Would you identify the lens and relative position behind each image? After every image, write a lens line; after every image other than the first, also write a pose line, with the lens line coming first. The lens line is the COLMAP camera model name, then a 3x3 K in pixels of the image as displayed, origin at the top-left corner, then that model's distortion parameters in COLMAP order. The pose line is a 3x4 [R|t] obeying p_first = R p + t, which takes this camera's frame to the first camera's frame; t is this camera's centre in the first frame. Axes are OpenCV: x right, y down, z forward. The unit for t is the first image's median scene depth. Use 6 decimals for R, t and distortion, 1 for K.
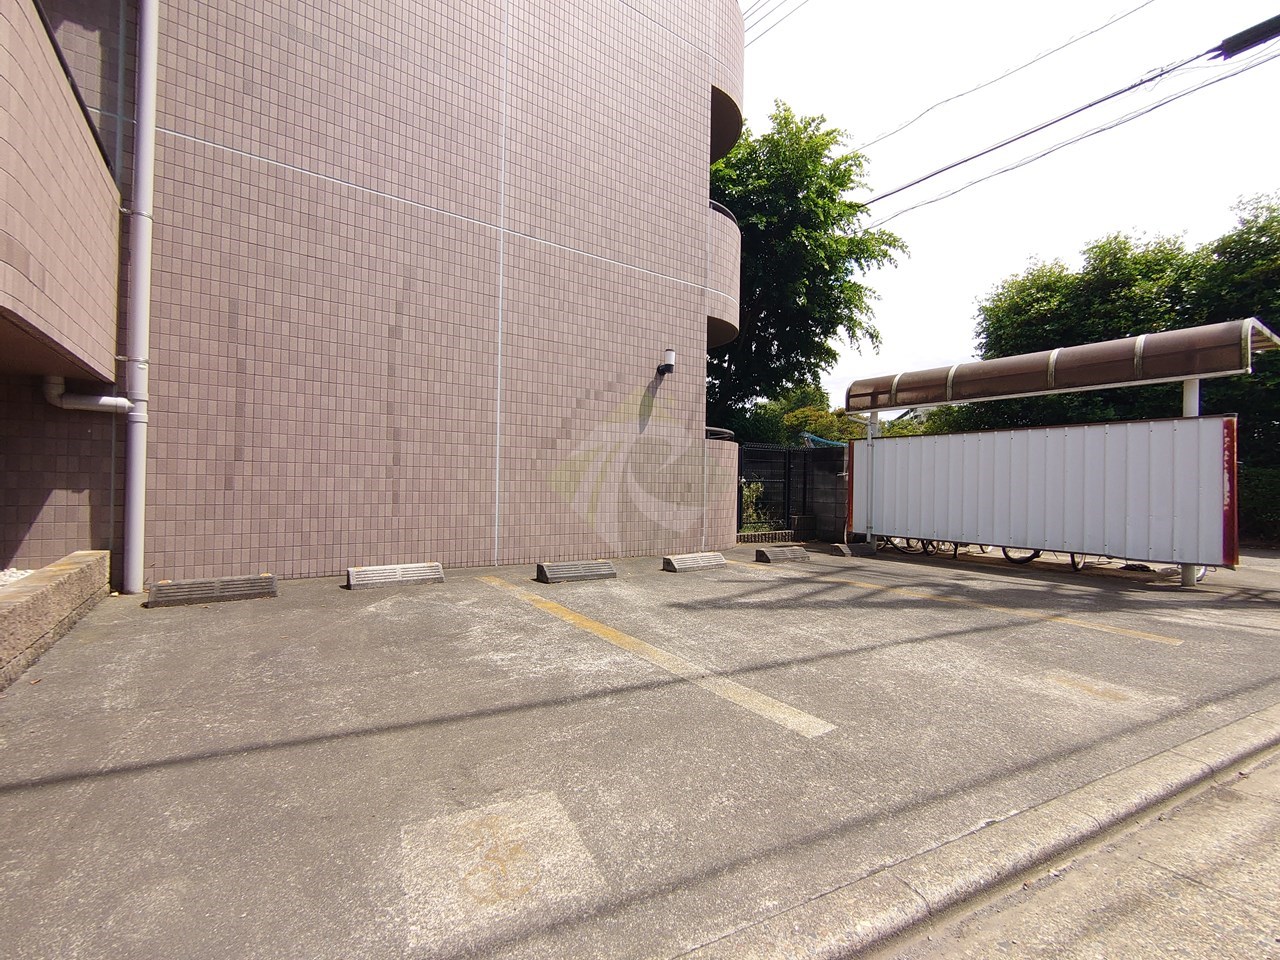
lens RADIAL K [[543.9, 0, 640.0], [0, 543.9, 480.0], [0, 0, 1]] dist [-0.004153, -0.000385]
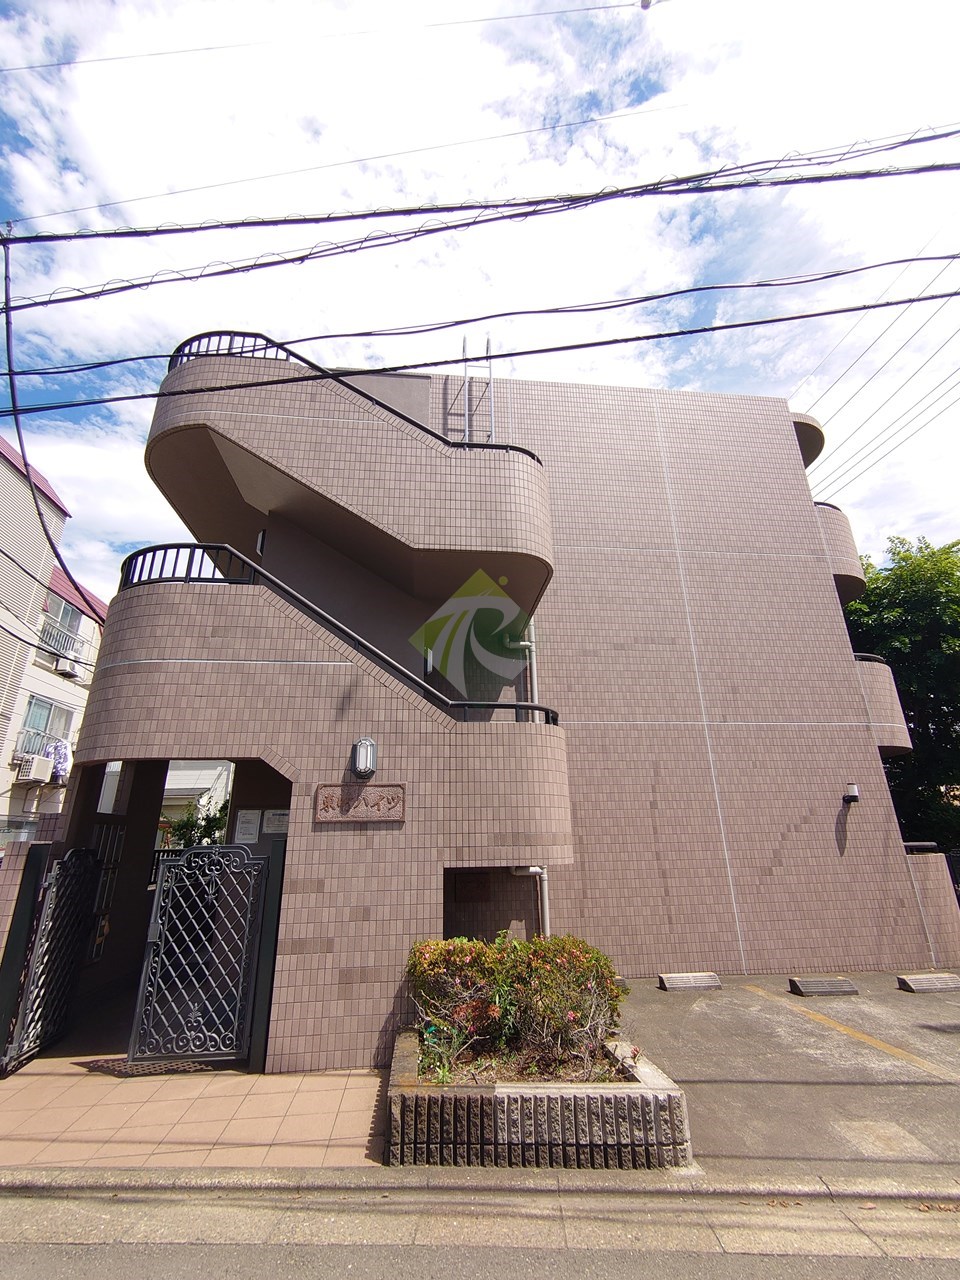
lens RADIAL K [[543.9, 0, 478.8], [0, 543.9, 644.2], [0, 0, 1]] dist [-0.004153, -0.000385]
pose [[0.868557, -0.199094, -0.453839, -0.072021], [0.032329, 0.936568, -0.348992, -0.161618], [0.494533, 0.288447, 0.819900, -0.658799]]
